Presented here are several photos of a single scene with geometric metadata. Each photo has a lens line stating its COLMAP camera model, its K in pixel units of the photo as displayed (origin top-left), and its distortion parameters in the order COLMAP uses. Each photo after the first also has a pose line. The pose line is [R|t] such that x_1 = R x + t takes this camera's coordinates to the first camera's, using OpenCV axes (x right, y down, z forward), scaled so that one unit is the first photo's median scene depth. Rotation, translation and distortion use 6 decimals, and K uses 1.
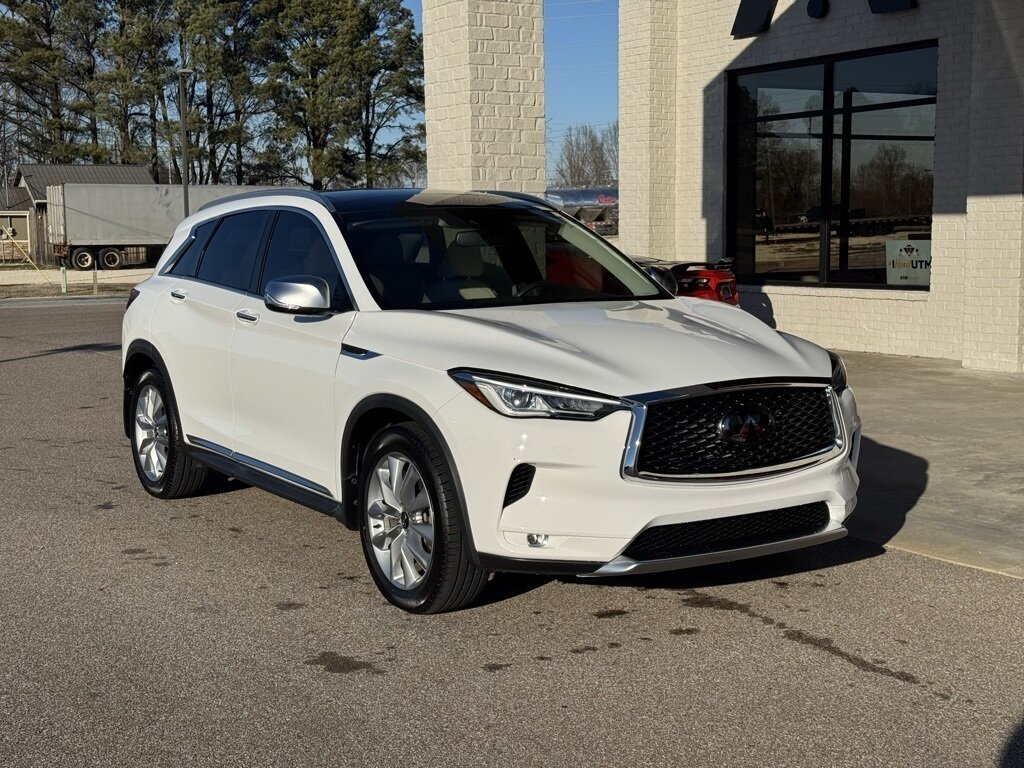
lens RADIAL K [[1415.7, 0, 512.0], [0, 1415.7, 384.0], [0, 0, 1]] dist [0.186016, -0.342809]
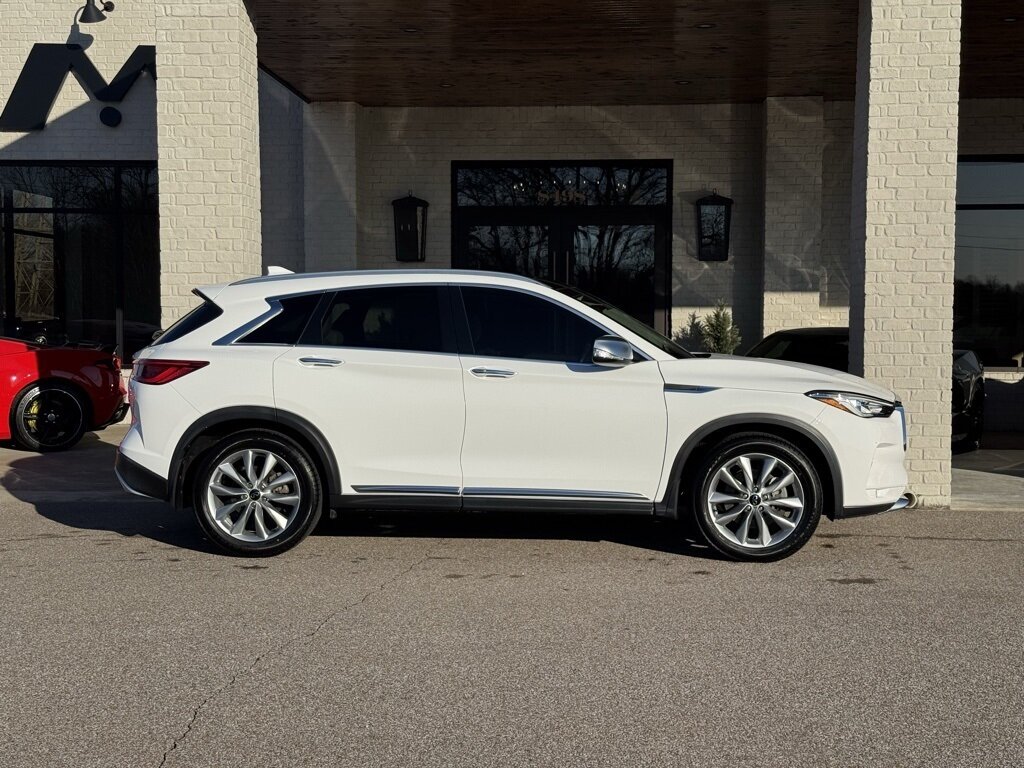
lens RADIAL K [[1415.7, 0, 512.0], [0, 1415.7, 384.0], [0, 0, 1]] dist [0.186016, -0.342809]
pose [[0.588055, -0.026968, 0.808371, -0.780817], [0.083714, 0.996106, -0.027667, -0.001590], [-0.804477, 0.083942, 0.588023, 0.185305]]
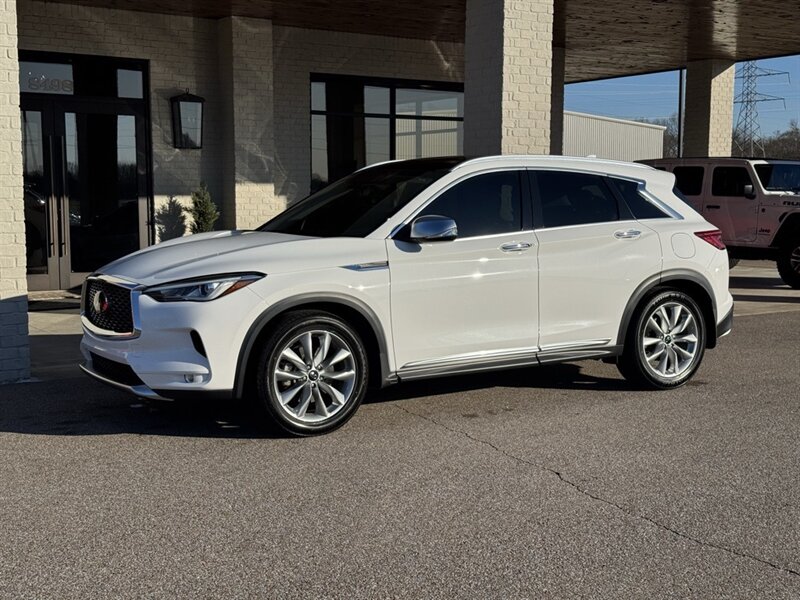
lens RADIAL K [[1106.0, 0, 400.0], [0, 1106.0, 300.0], [0, 0, 1]] dist [0.186016, -0.342809]
pose [[-0.029594, -0.083809, 0.996042, -0.883368], [0.114711, 0.989610, 0.086676, -0.062829], [-0.992958, 0.116822, -0.019673, 0.723909]]
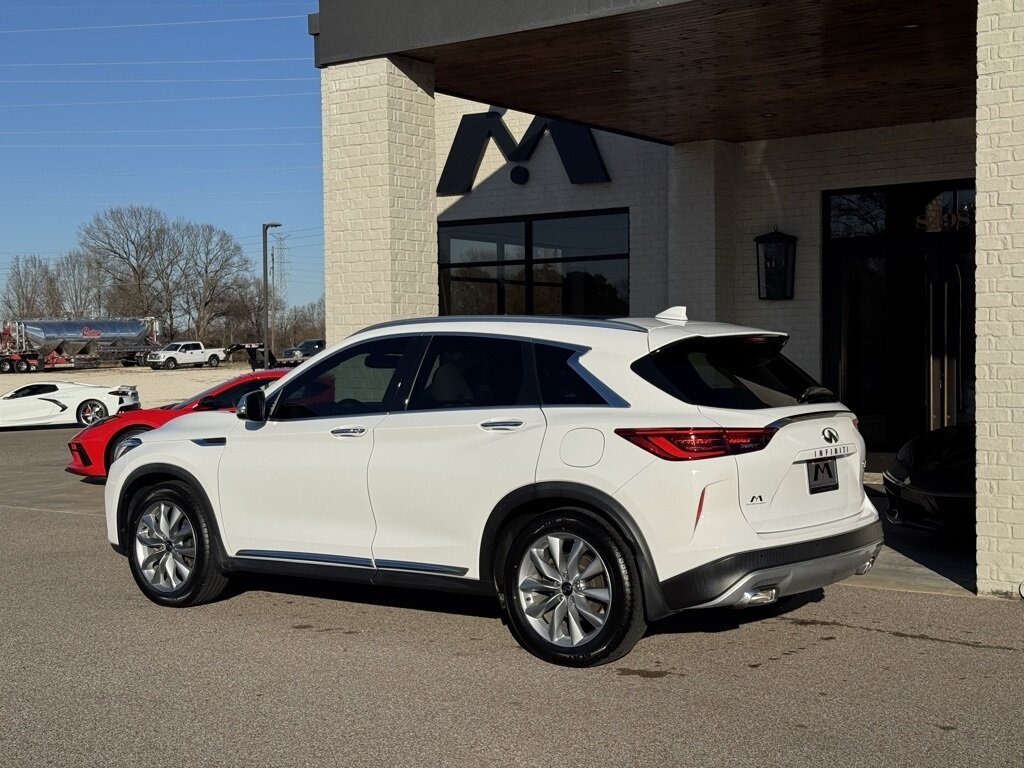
lens RADIAL K [[1415.7, 0, 512.0], [0, 1415.7, 384.0], [0, 0, 1]] dist [0.186016, -0.342809]
pose [[0.927222, -0.005804, 0.374466, -0.363855], [0.040981, 0.995448, -0.086045, 0.017975], [-0.372262, 0.095128, 0.923240, -0.105887]]
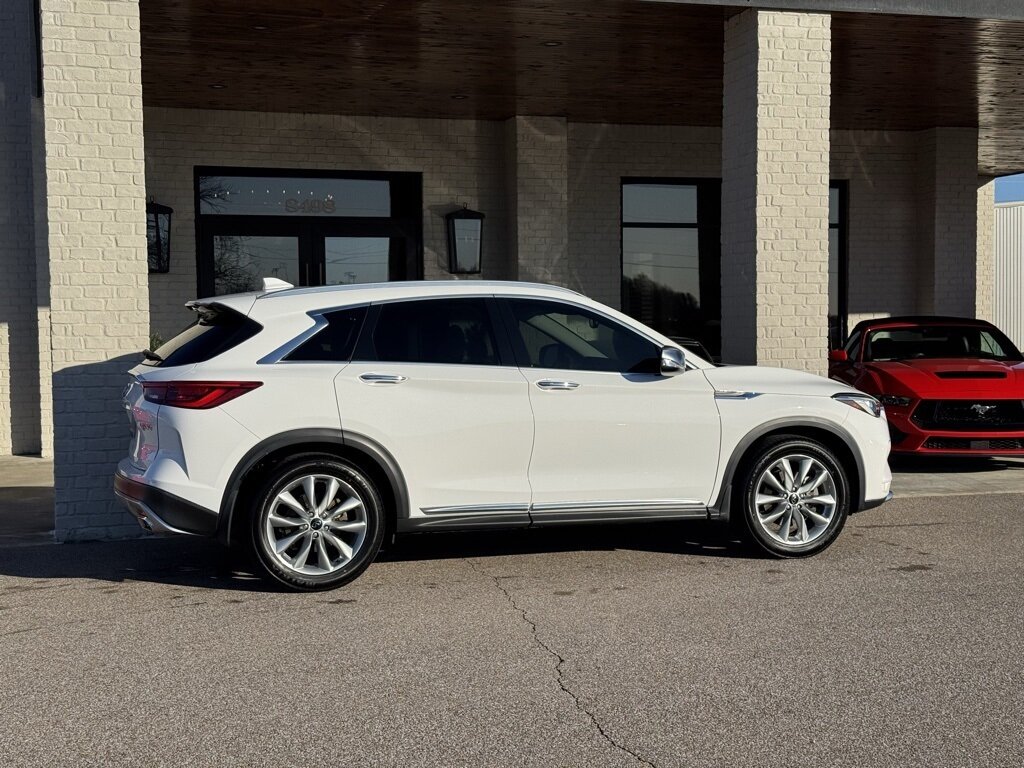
lens RADIAL K [[1415.7, 0, 512.0], [0, 1415.7, 384.0], [0, 0, 1]] dist [0.186016, -0.342809]
pose [[0.254850, -0.031146, 0.966479, -0.912151], [0.118792, 0.992919, 0.000674, -0.035865], [-0.959656, 0.114638, 0.256746, 0.492702]]
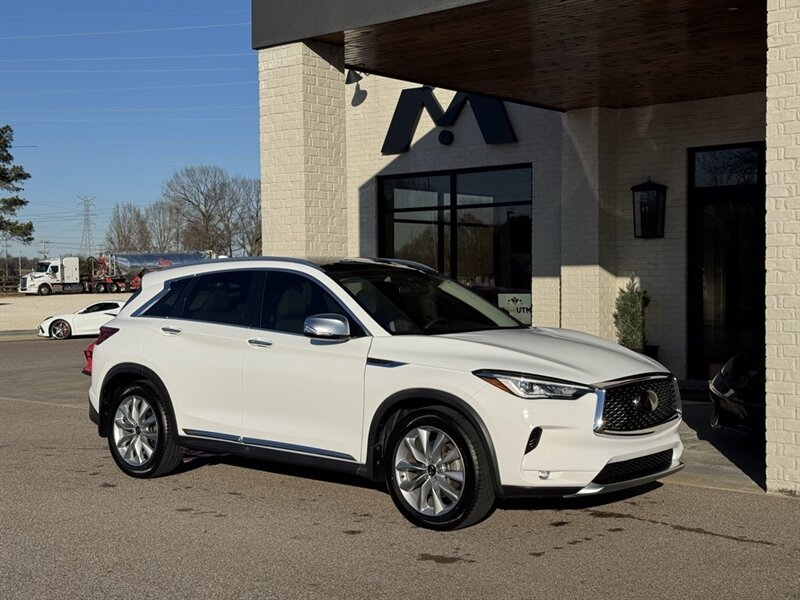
lens RADIAL K [[1106.0, 0, 400.0], [0, 1106.0, 300.0], [0, 0, 1]] dist [0.186016, -0.342809]
pose [[0.956253, -0.000121, 0.292541, -0.258174], [0.028053, 0.995430, -0.091285, 0.011667], [-0.291193, 0.095498, 0.951886, -0.089530]]
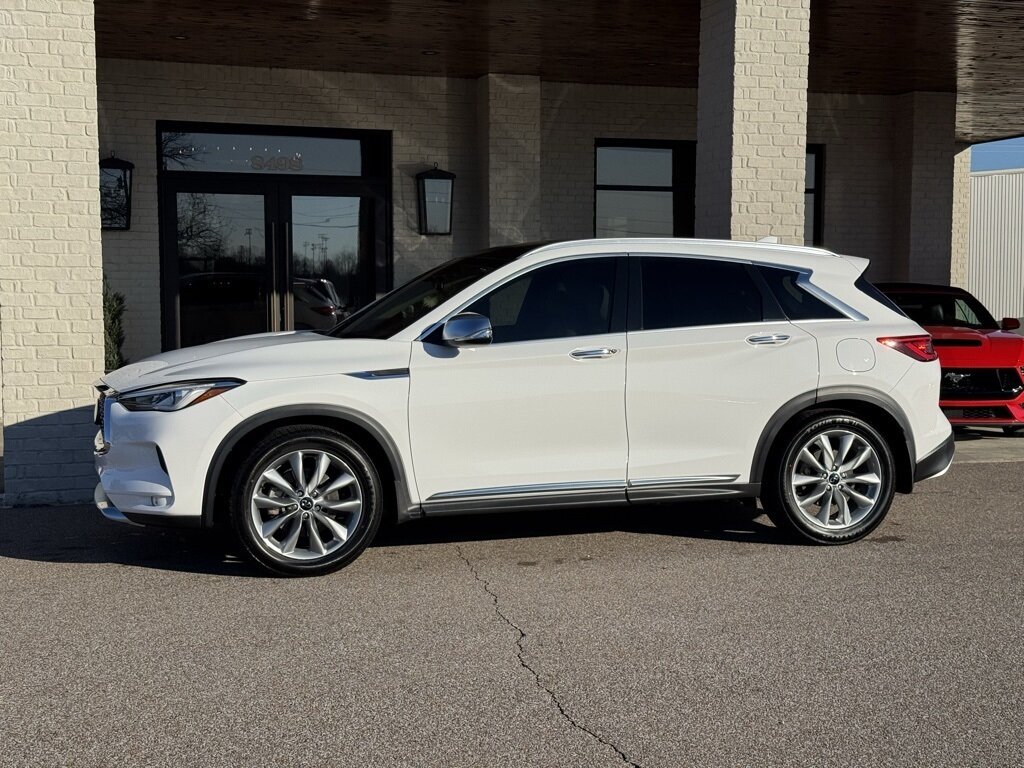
lens RADIAL K [[1415.7, 0, 512.0], [0, 1415.7, 384.0], [0, 0, 1]] dist [0.186016, -0.342809]
pose [[0.237452, -0.052612, 0.969973, -0.885155], [0.109170, 0.993652, 0.027171, -0.034374], [-0.965245, 0.099440, 0.241688, 0.494917]]
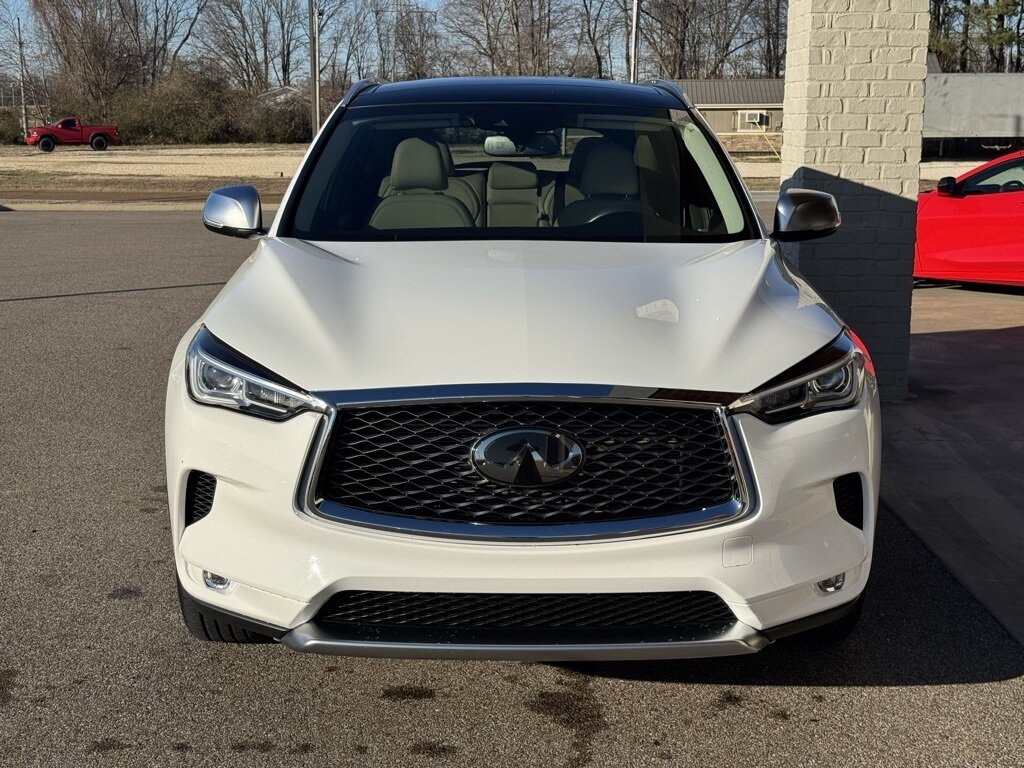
lens RADIAL K [[1415.7, 0, 512.0], [0, 1415.7, 384.0], [0, 0, 1]] dist [0.186016, -0.342809]
pose [[0.844956, 0.112156, -0.522945, 0.254670], [-0.073468, 0.992836, 0.094226, -0.032454], [0.529767, -0.041197, 0.847142, 0.243567]]
